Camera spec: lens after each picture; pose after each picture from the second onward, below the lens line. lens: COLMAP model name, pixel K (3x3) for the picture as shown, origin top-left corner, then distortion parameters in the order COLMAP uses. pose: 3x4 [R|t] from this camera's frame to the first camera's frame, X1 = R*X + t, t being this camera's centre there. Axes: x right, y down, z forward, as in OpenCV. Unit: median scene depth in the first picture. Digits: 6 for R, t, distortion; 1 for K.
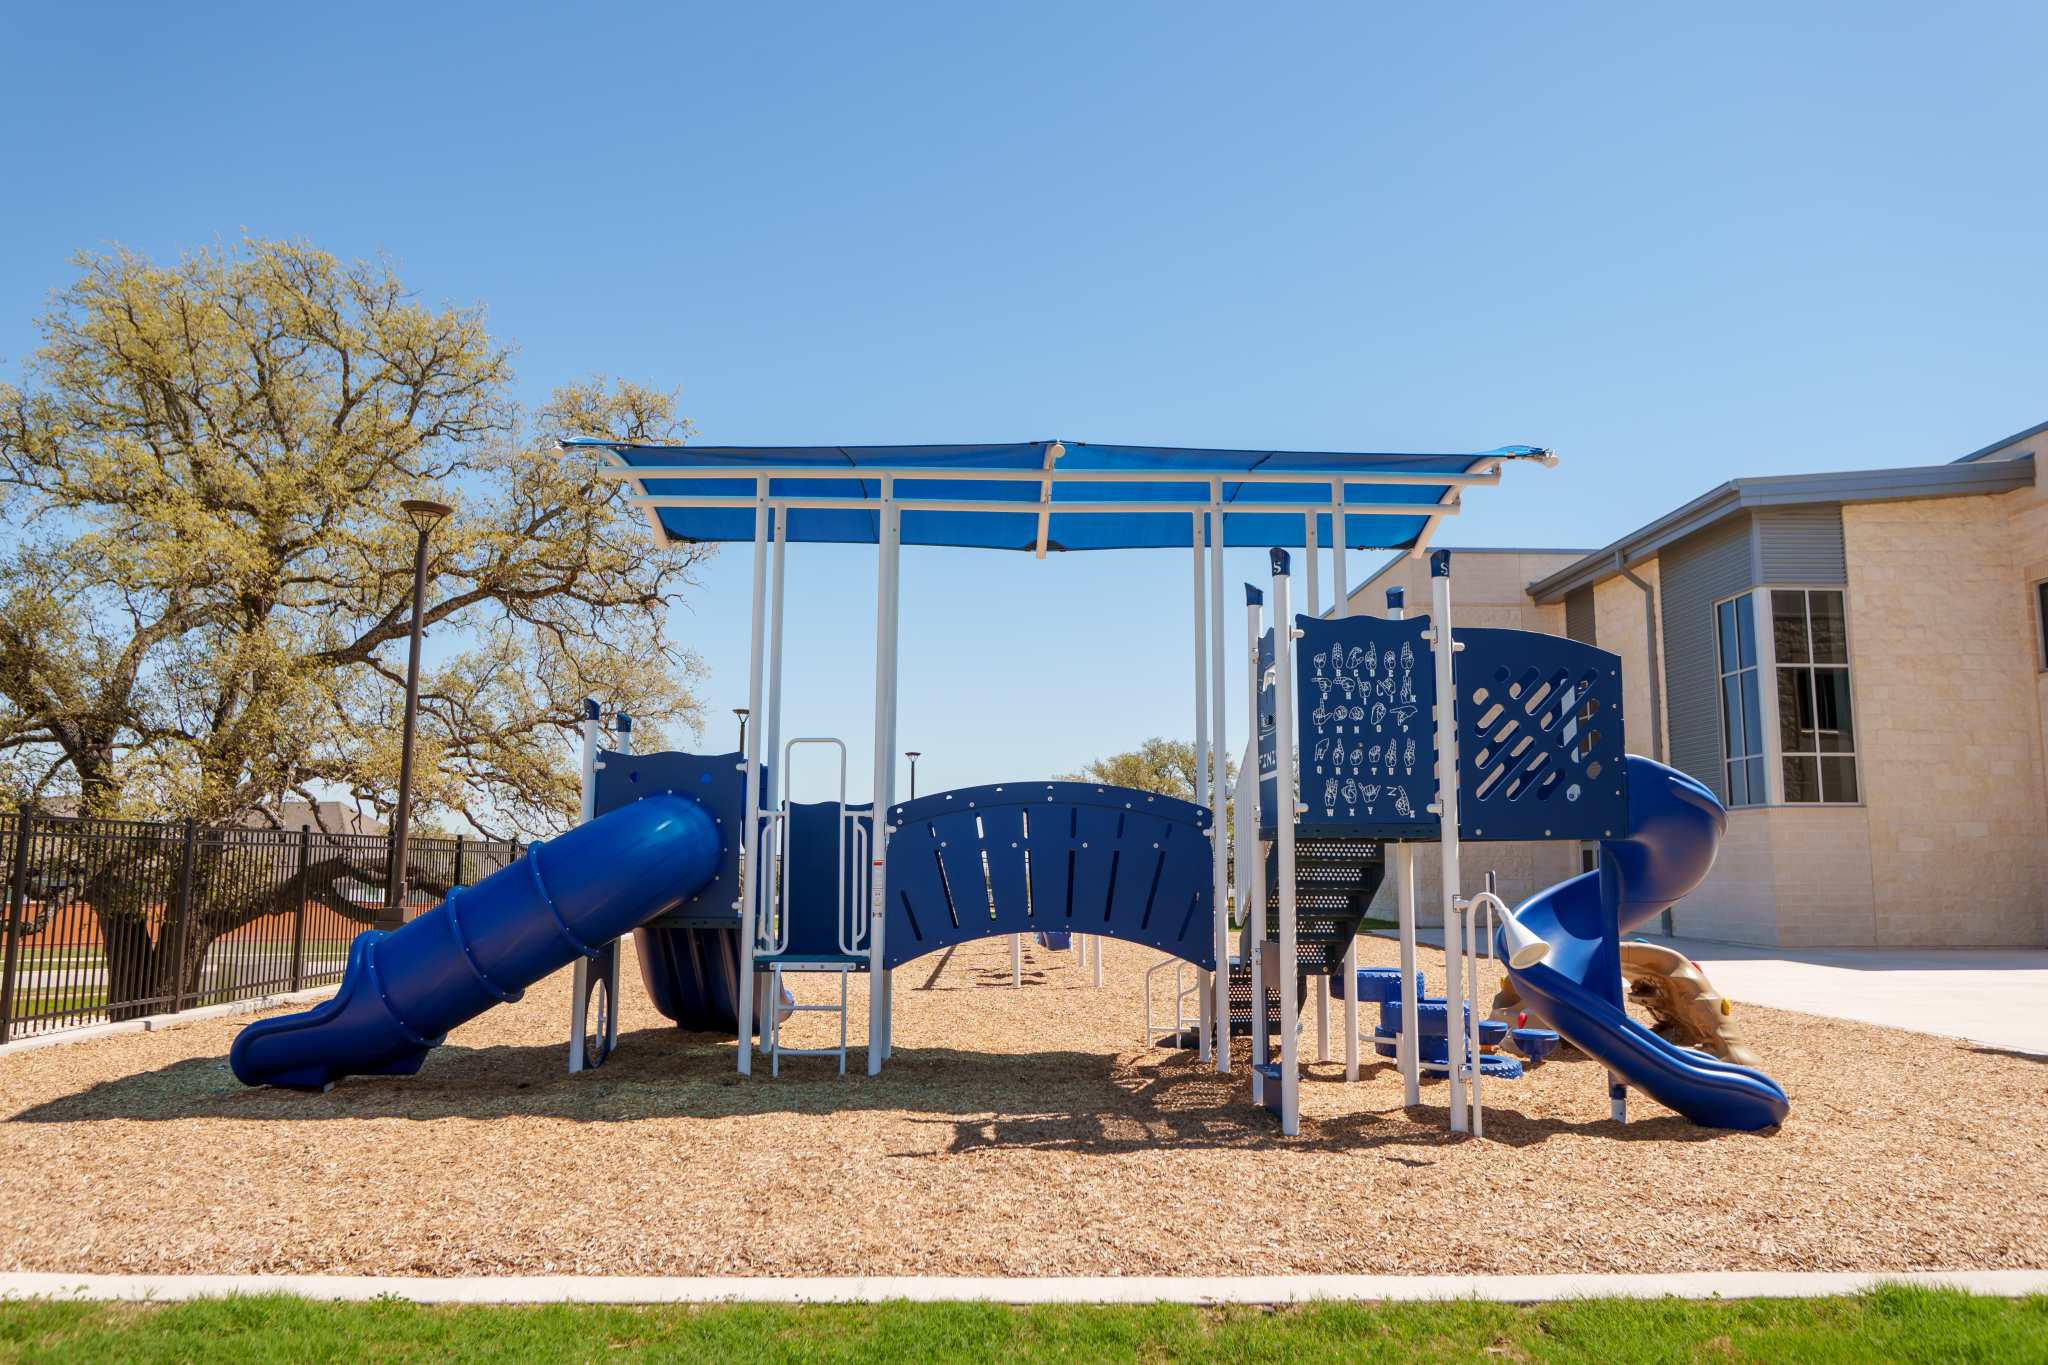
lens RADIAL K [[1443.8, 0, 1024.0], [0, 1443.8, 682.5], [0, 0, 1]] dist [-0.066793, 0.058193]
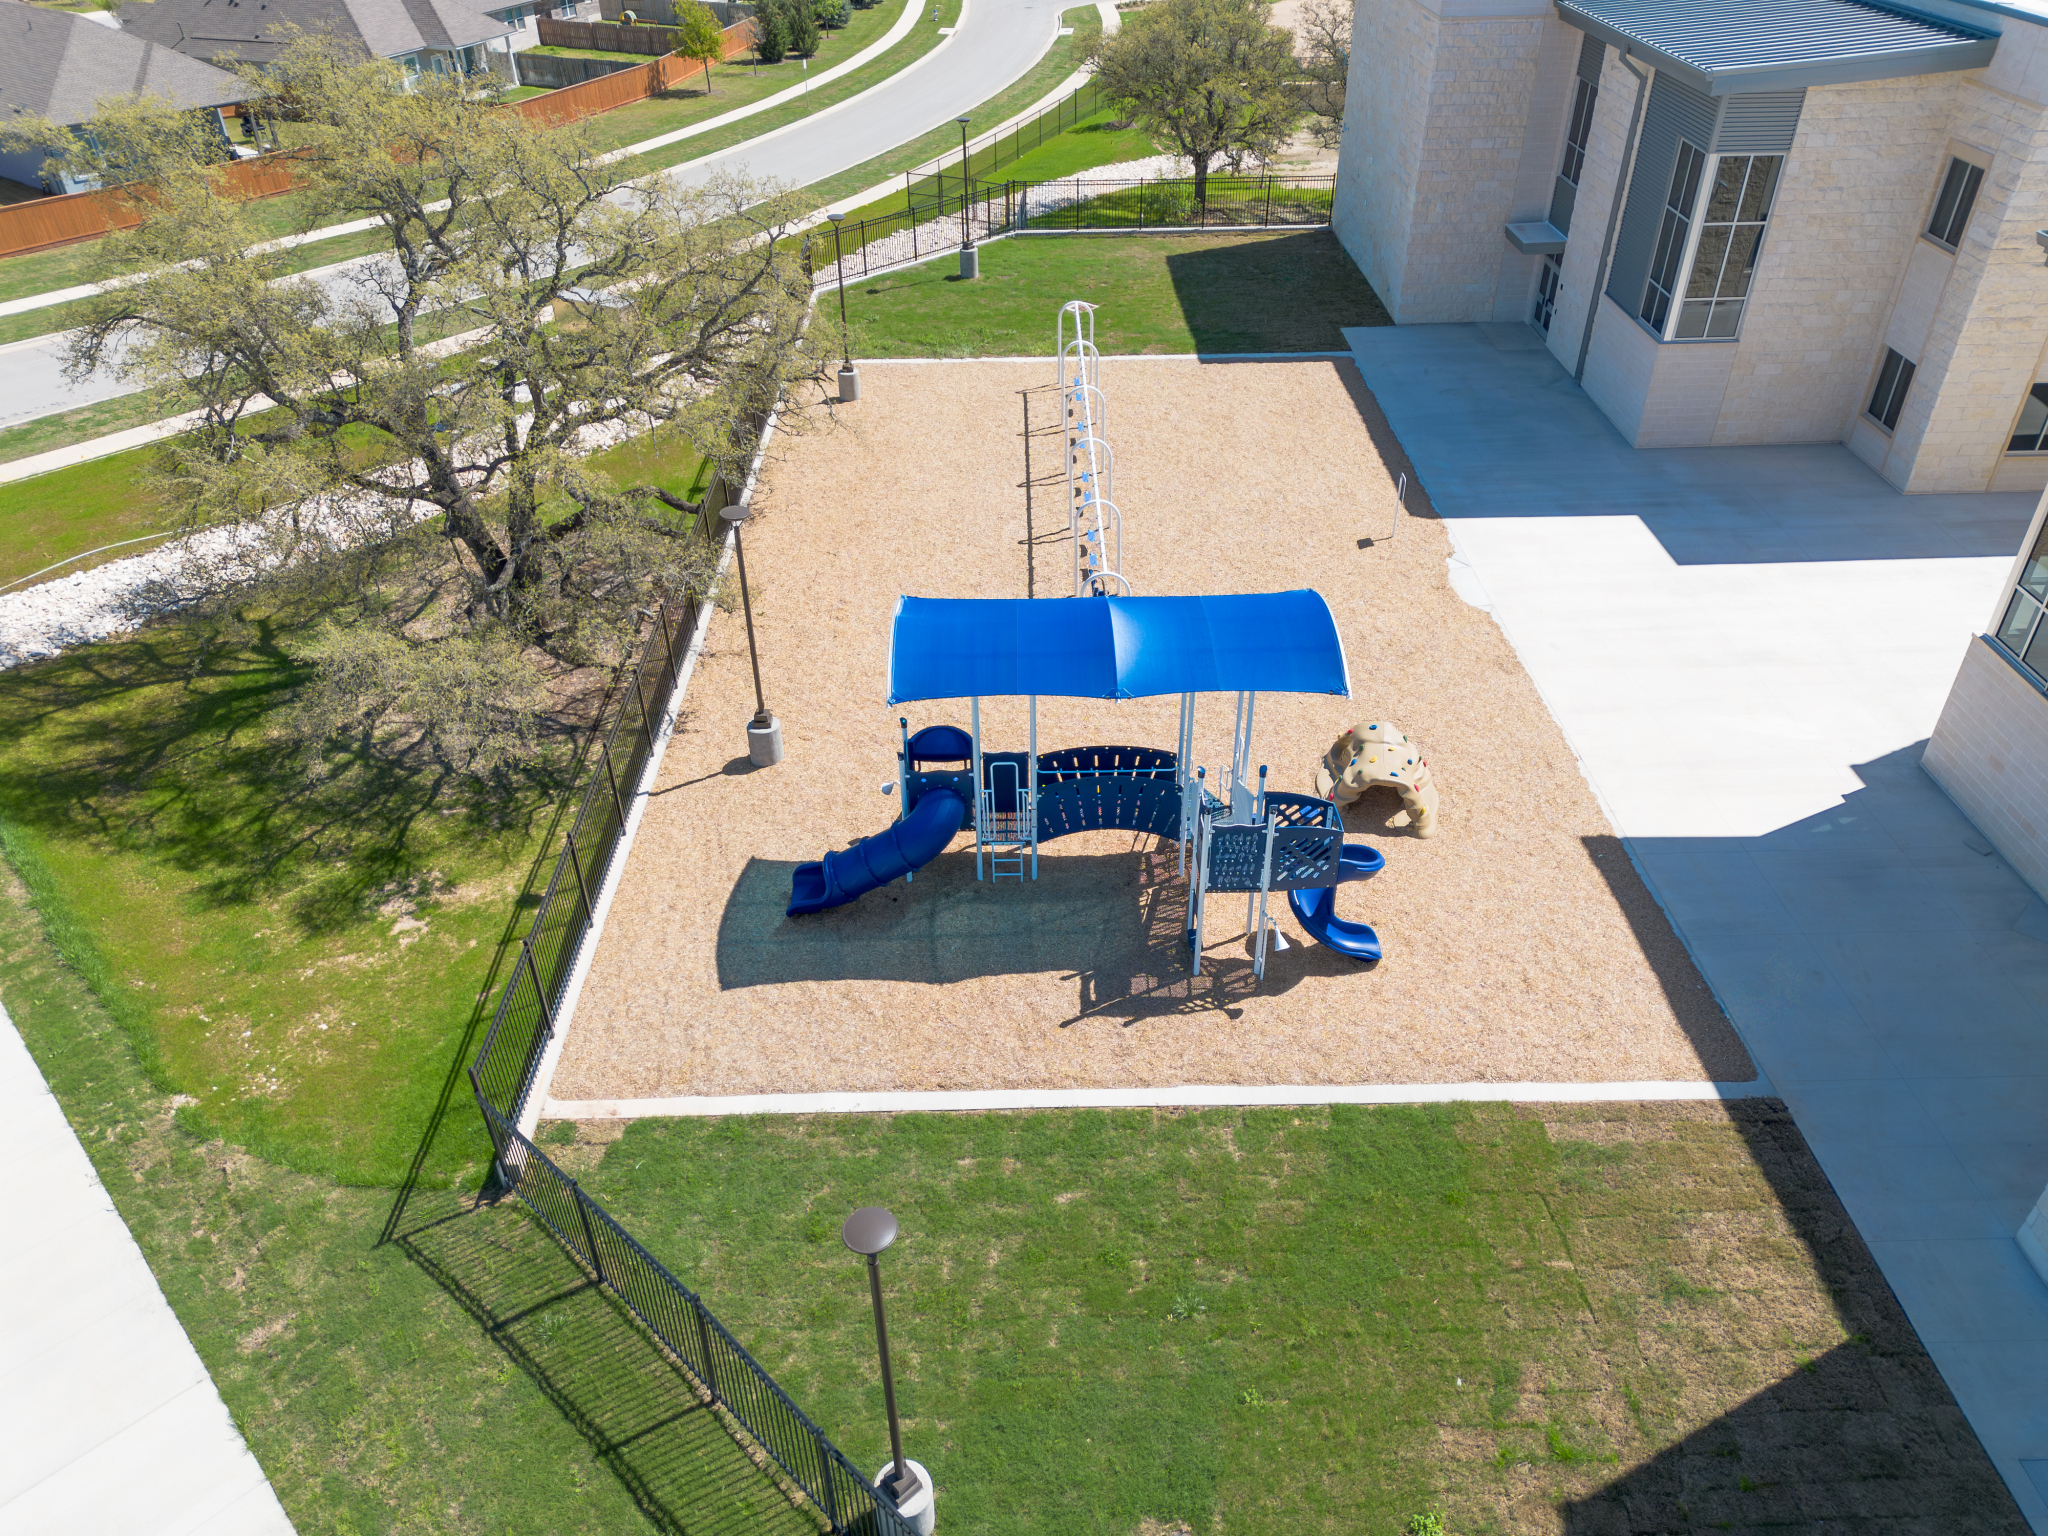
lens RADIAL K [[1453.6, 0, 1024.0], [0, 1453.6, 768.0], [0, 0, 1]] dist [-0.000243, -0.001073]
pose [[0.999906, -0.000033, -0.013694, -0.107321], [0.009241, 0.739622, 0.672959, -1.840276], [0.010106, -0.673022, 0.739553, -0.819287]]
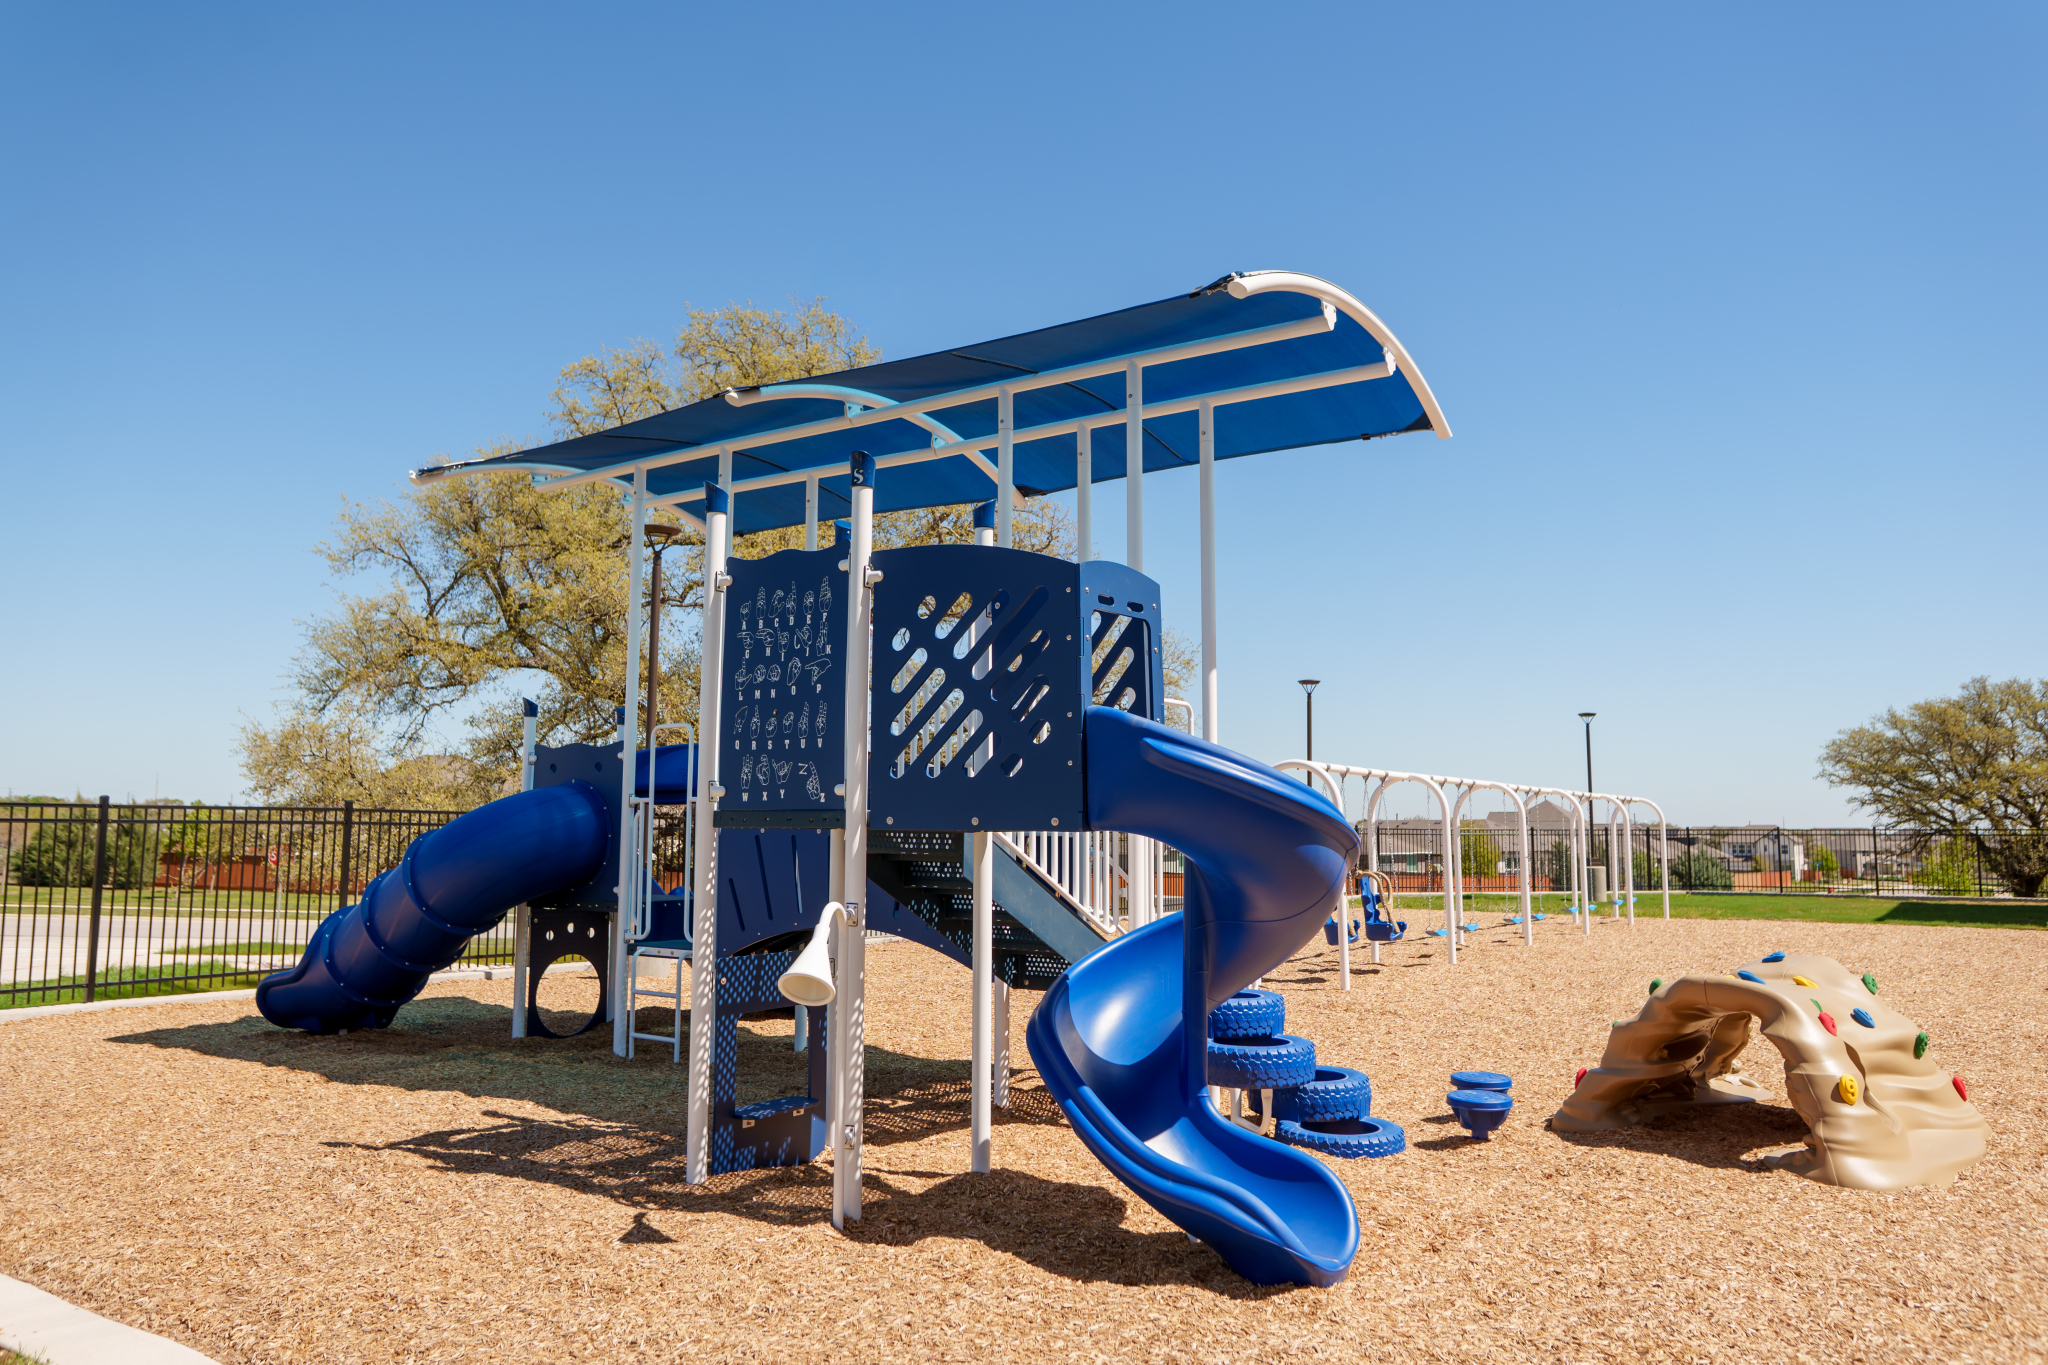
lens RADIAL K [[1443.8, 0, 1024.0], [0, 1443.8, 682.5], [0, 0, 1]] dist [-0.066793, 0.058193]
pose [[0.817867, -0.059376, -0.572335, 0.799852], [0.071025, 0.997473, -0.001987, 0.038100], [0.571007, -0.039025, 0.820017, 0.417665]]
